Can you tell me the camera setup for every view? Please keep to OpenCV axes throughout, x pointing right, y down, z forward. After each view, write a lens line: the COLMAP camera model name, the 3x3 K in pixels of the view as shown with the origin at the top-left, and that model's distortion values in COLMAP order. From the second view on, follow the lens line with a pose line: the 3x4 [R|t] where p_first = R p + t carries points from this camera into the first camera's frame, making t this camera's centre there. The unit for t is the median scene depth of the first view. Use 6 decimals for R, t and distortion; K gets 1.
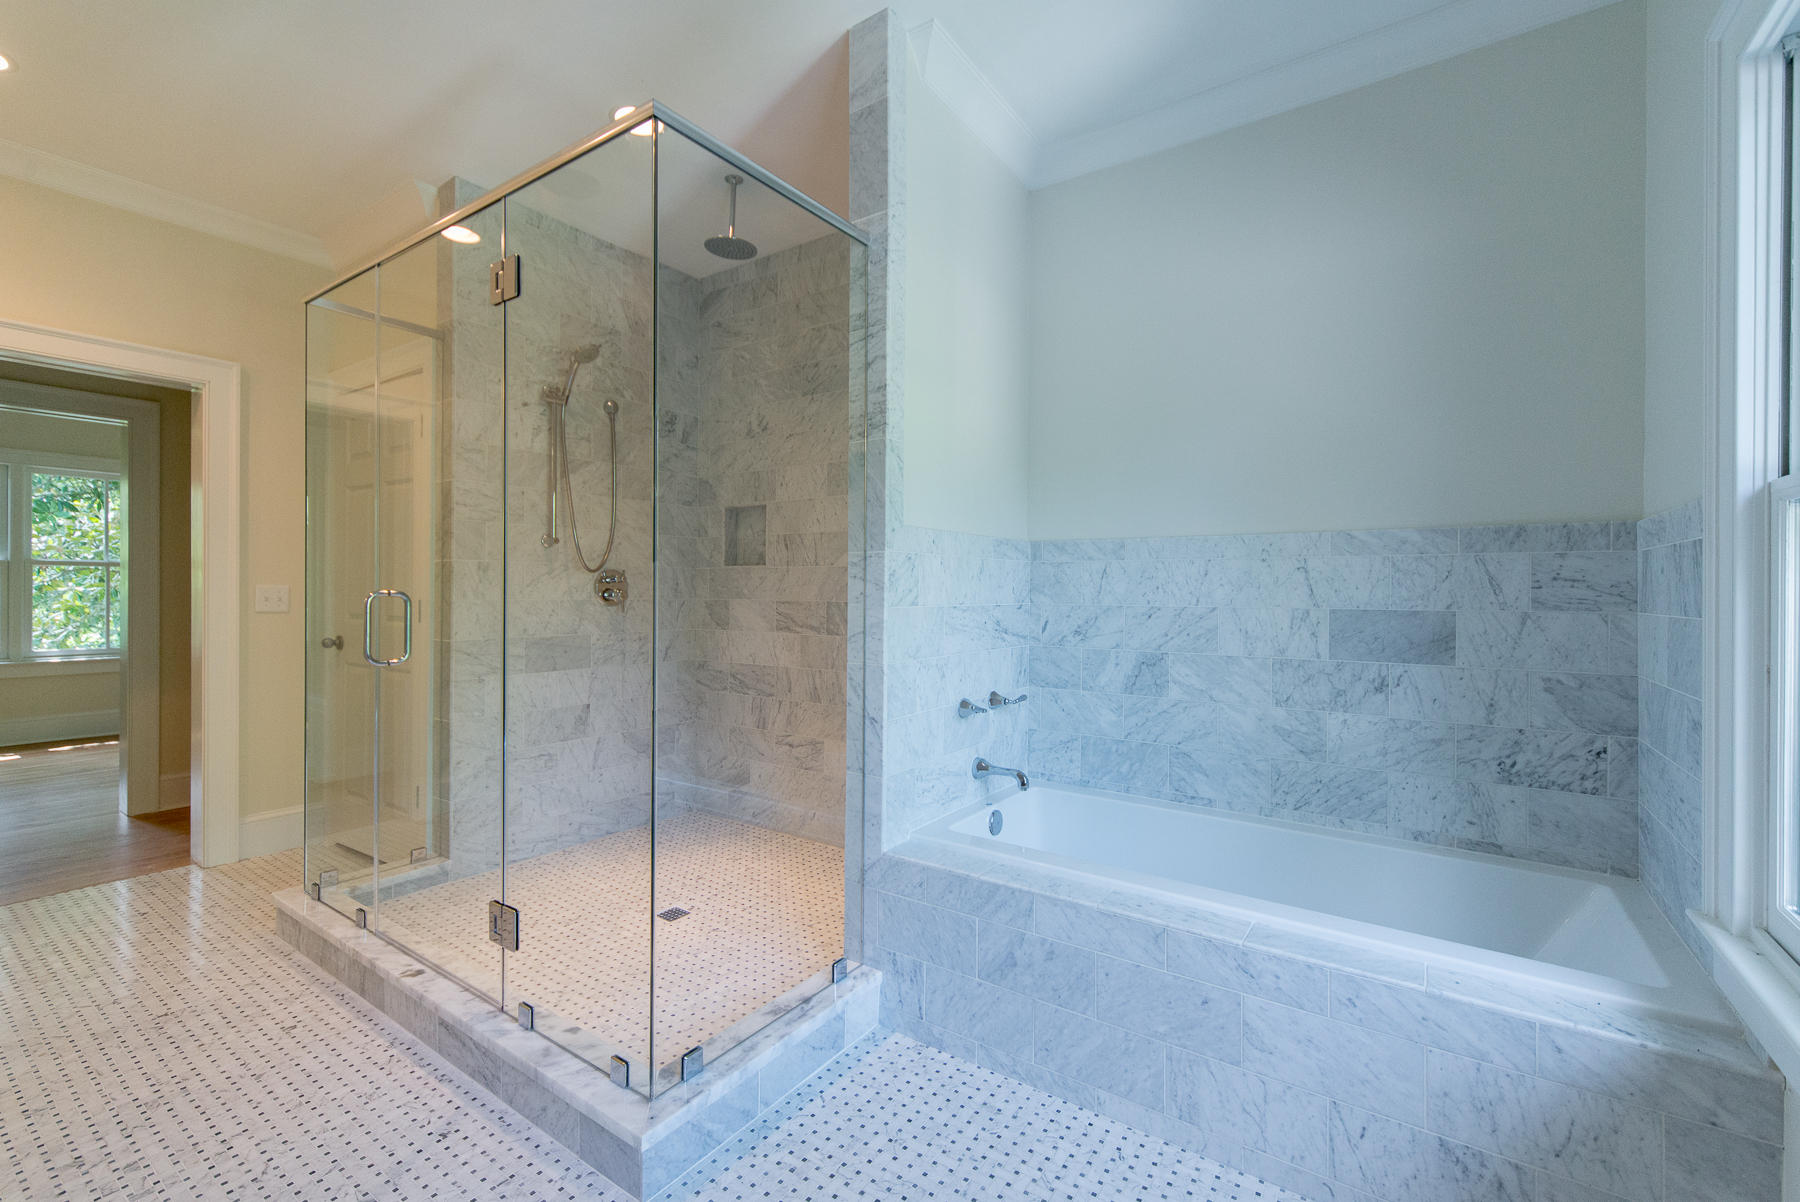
lens RADIAL K [[765.0, 0, 895.9], [0, 765.0, 595.1], [0, 0, 1]] dist [0.001646, -0.000244]
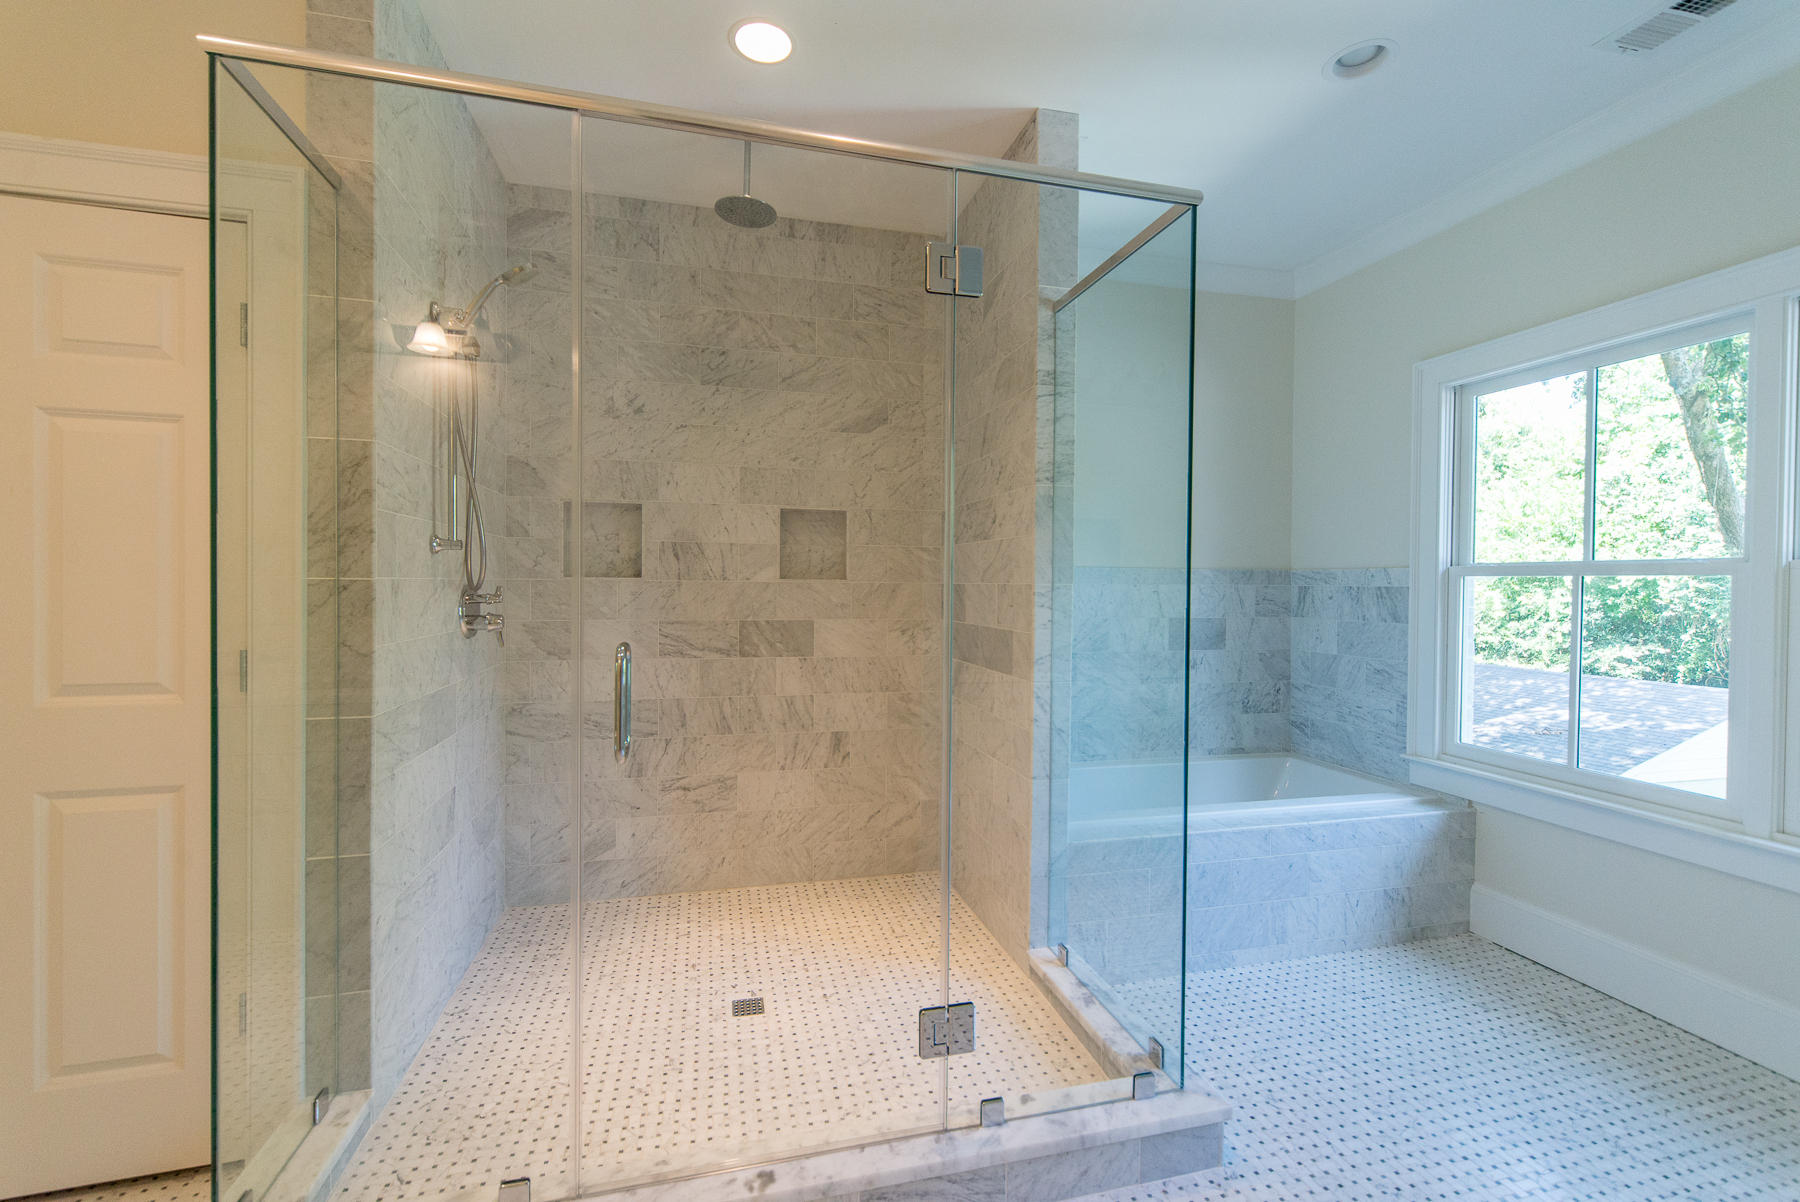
lens RADIAL K [[765.0, 0, 898.4], [0, 765.0, 595.3], [0, 0, 1]] dist [0.001646, -0.000244]
pose [[0.650798, -0.013228, 0.759136, -1.037824], [-0.000248, 0.999844, 0.017635, -0.058922], [-0.759251, -0.011665, 0.650693, 0.431775]]
